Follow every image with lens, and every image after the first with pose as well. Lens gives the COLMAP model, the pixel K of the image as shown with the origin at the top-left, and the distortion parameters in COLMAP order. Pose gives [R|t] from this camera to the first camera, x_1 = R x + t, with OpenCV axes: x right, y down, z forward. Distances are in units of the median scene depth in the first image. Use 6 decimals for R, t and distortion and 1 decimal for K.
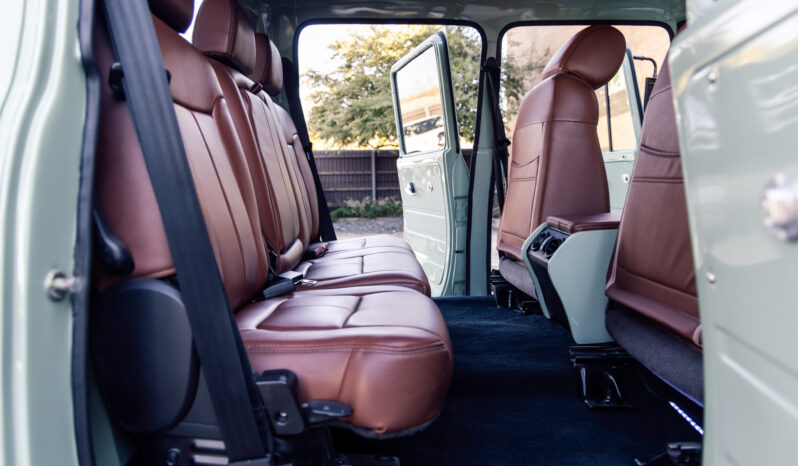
lens RADIAL K [[534.3, 0, 399.0], [0, 534.3, 233.0], [0, 0, 1]] dist [0.003517, 0.000356]
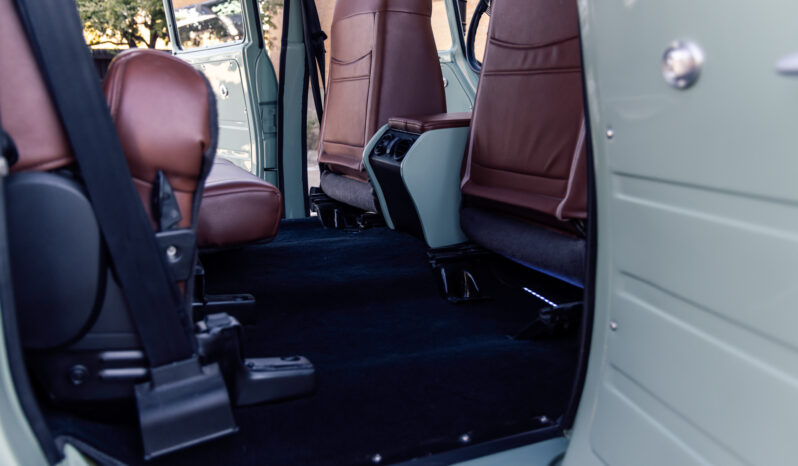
lens RADIAL K [[675.3, 0, 399.0], [0, 675.3, 233.0], [0, 0, 1]] dist [0.003795, 0.000573]
pose [[0.927907, -0.075567, 0.365074, -0.130855], [0.036606, 0.992978, 0.112496, 0.032378], [-0.371011, -0.091022, 0.924157, -0.085531]]
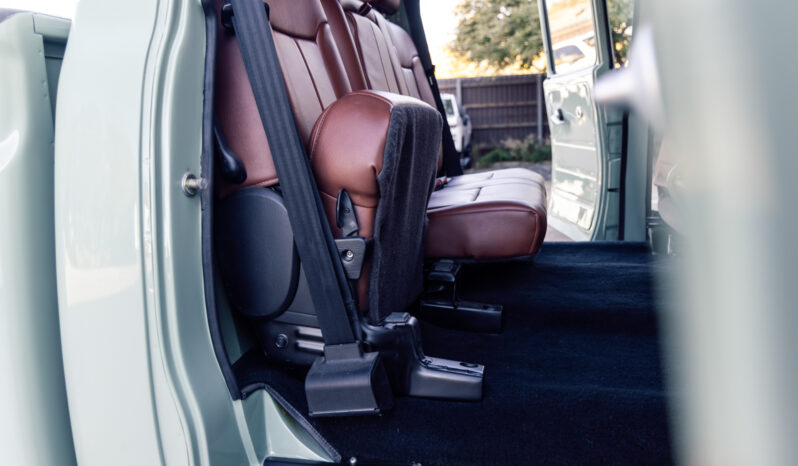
lens RADIAL K [[675.3, 0, 399.0], [0, 675.3, 233.0], [0, 0, 1]] dist [0.003795, 0.000573]
pose [[0.968103, 0.010531, -0.250333, 0.080133], [0.008237, 0.997238, 0.073810, 0.031075], [0.250419, -0.073517, 0.965342, -0.141820]]
